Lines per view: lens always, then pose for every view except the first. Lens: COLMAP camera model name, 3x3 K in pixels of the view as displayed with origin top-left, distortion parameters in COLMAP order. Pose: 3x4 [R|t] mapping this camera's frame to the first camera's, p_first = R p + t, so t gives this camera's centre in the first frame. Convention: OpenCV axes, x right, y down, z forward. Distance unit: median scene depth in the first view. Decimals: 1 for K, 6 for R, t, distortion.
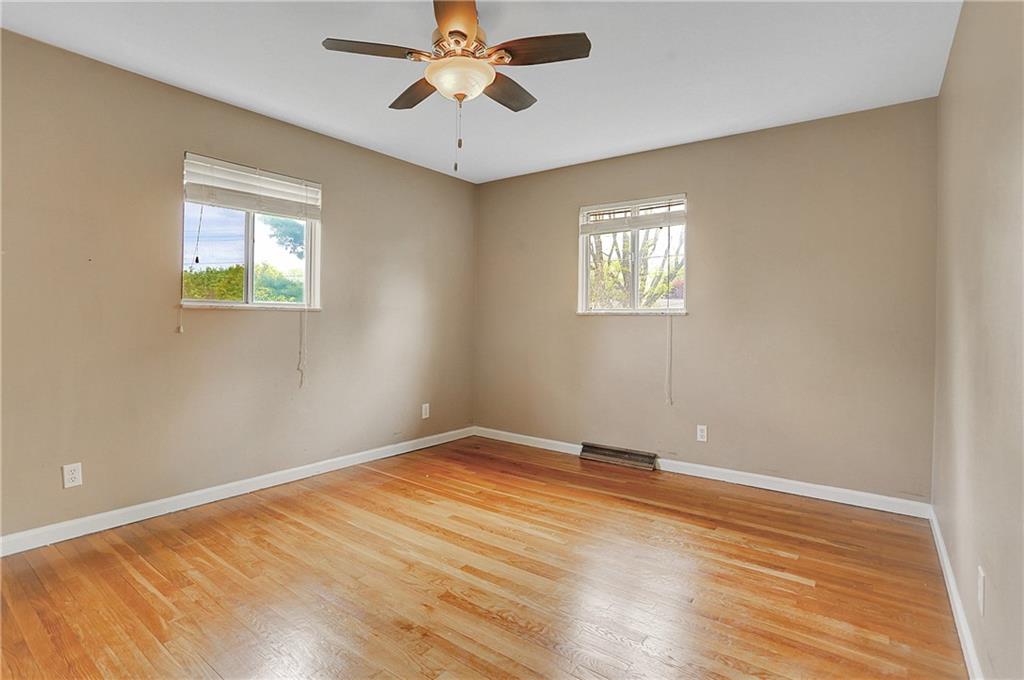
lens RADIAL K [[508.3, 0, 514.2], [0, 508.3, 328.8], [0, 0, 1]] dist [-0.078052, 0.038678]
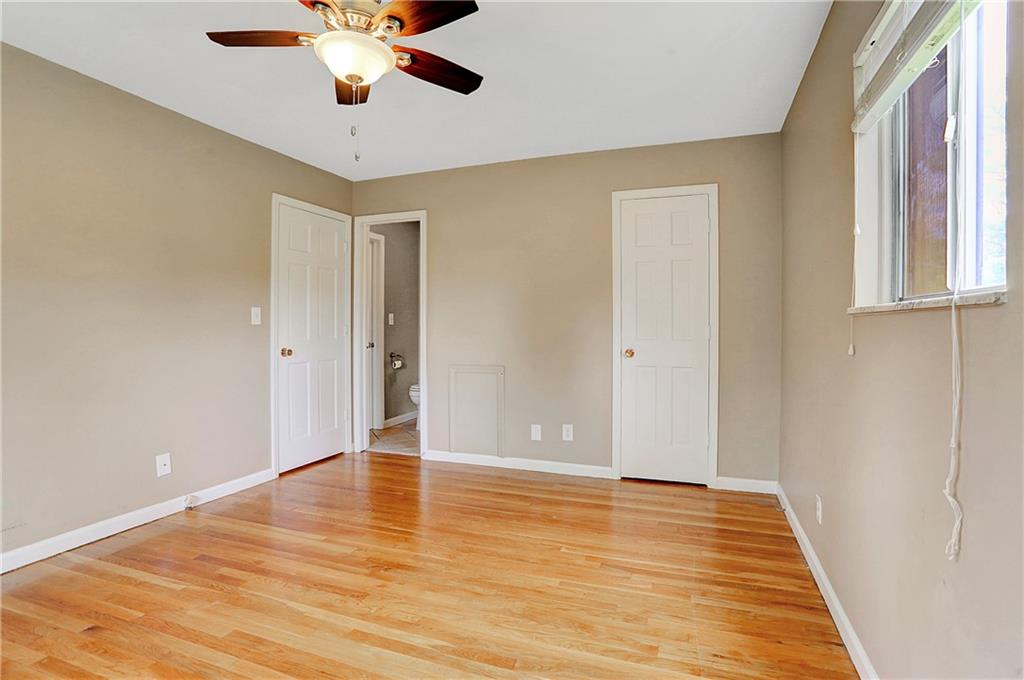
lens RADIAL K [[504.8, 0, 509.6], [0, 504.8, 335.6], [0, 0, 1]] dist [-0.087568, 0.038477]
pose [[-0.963816, -0.007088, -0.266473, -0.108826], [-0.016457, 0.999322, 0.032946, -0.027628], [0.266058, 0.036140, -0.963279, 1.409148]]
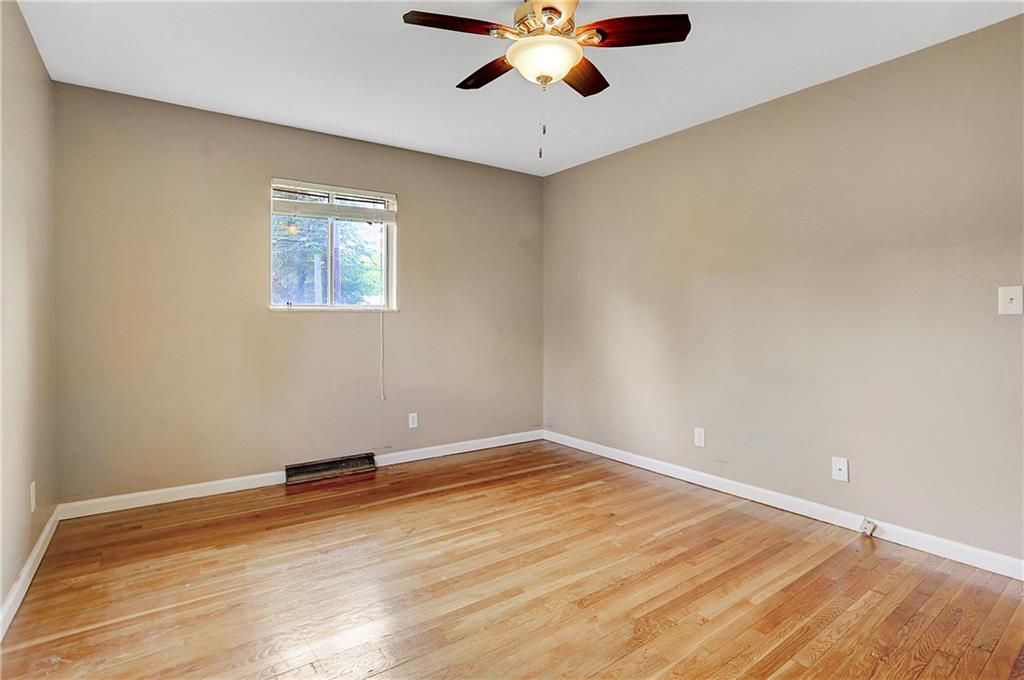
lens RADIAL K [[508.3, 0, 514.2], [0, 508.3, 328.8], [0, 0, 1]] dist [-0.078052, 0.038678]
pose [[0.300223, -0.030670, 0.953376, -0.746680], [0.021919, 0.999441, 0.025249, -0.017093], [-0.953617, 0.013317, 0.300727, 0.570390]]
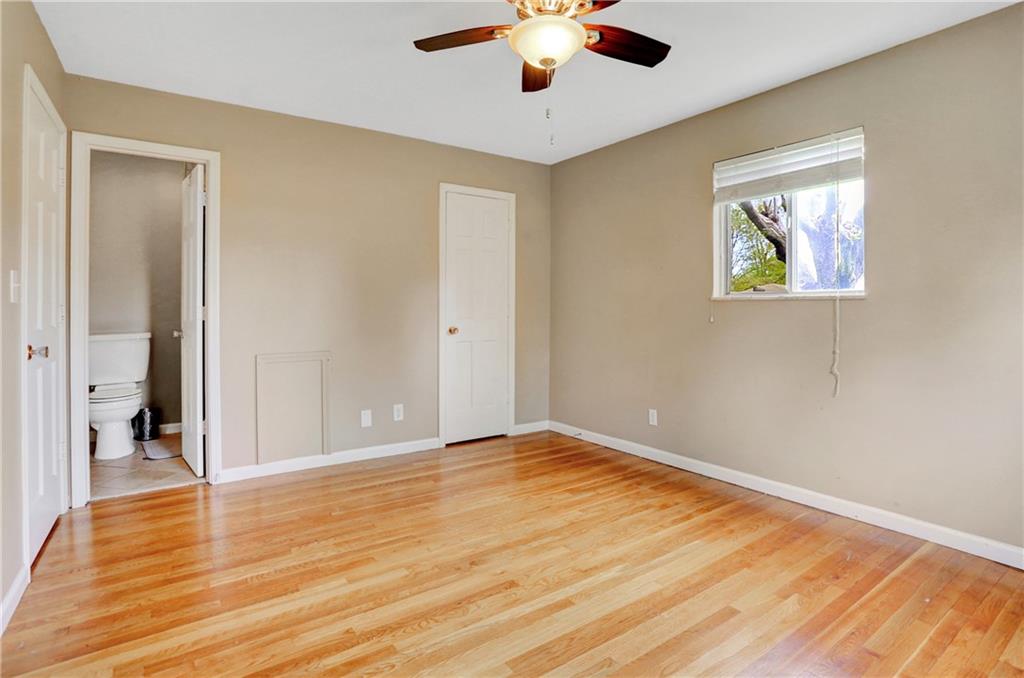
lens RADIAL K [[523.3, 0, 513.7], [0, 523.3, 309.6], [0, 0, 1]] dist [-0.082895, 0.038137]
pose [[-0.320424, -0.007191, -0.947247, 0.580544], [-0.022132, 0.999755, -0.000103, -0.009599], [0.947016, 0.020931, -0.320505, 0.913078]]
